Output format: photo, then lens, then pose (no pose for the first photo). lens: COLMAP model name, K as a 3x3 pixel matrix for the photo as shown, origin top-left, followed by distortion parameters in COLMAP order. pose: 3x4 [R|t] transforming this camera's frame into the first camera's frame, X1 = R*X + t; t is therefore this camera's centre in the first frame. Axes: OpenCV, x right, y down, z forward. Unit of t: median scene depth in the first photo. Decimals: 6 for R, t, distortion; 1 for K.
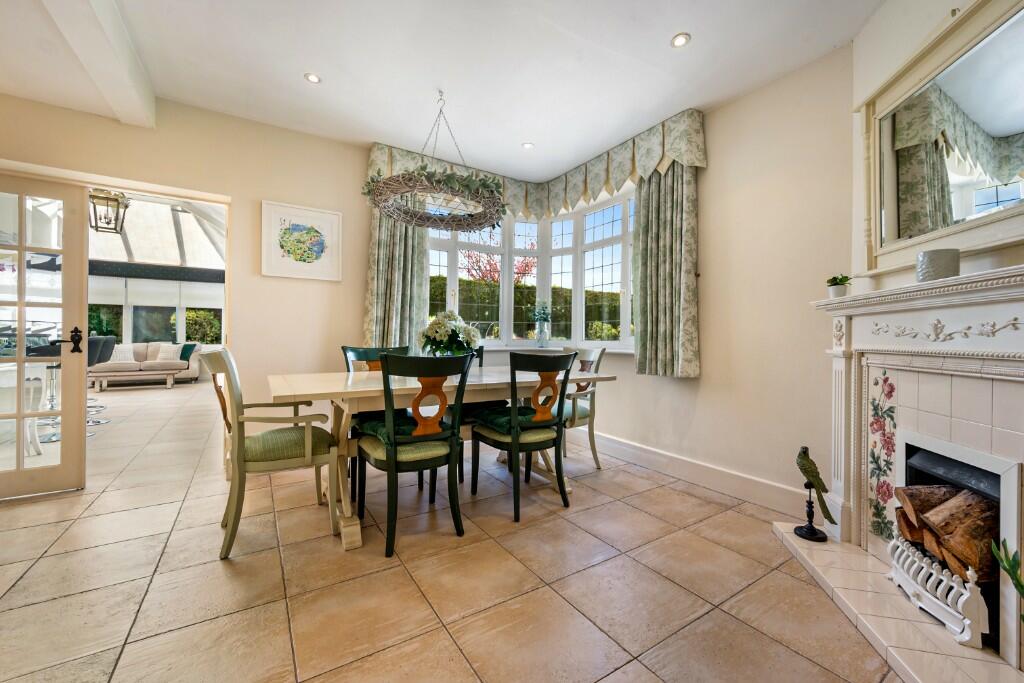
lens RADIAL K [[404.9, 0, 515.9], [0, 404.9, 341.2], [0, 0, 1]] dist [-0.003925, -0.000116]
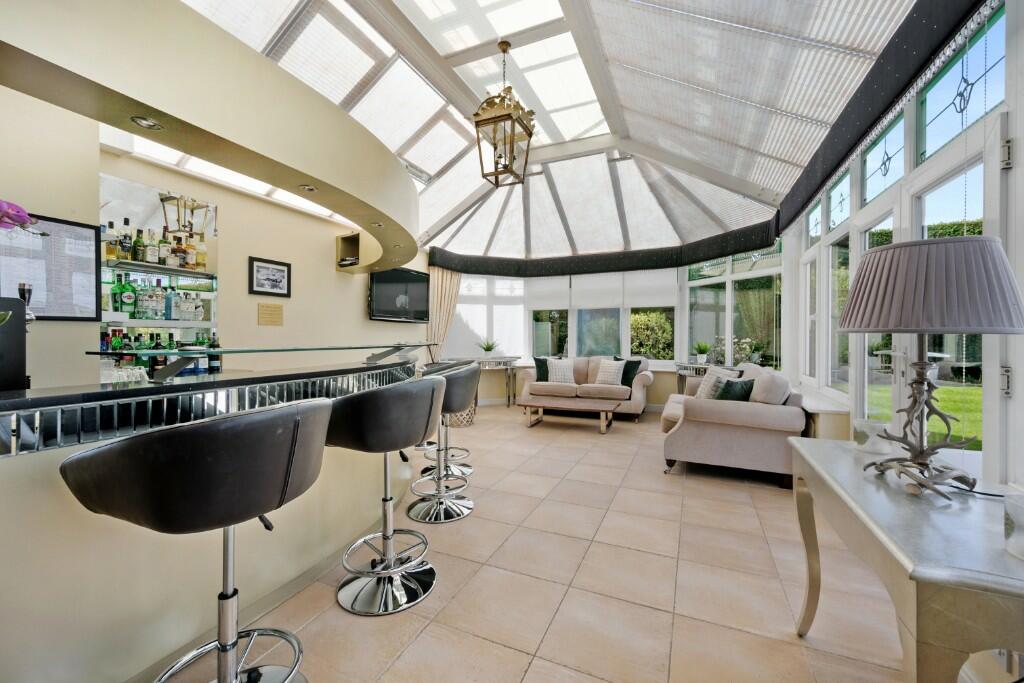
lens RADIAL K [[404.9, 0, 510.1], [0, 404.9, 338.3], [0, 0, 1]] dist [-0.003925, -0.000116]
pose [[0.525536, -0.001549, -0.850770, -0.336793], [-0.001648, 0.999995, -0.002838, -0.029429], [0.850770, 0.002893, 0.525530, 0.465802]]
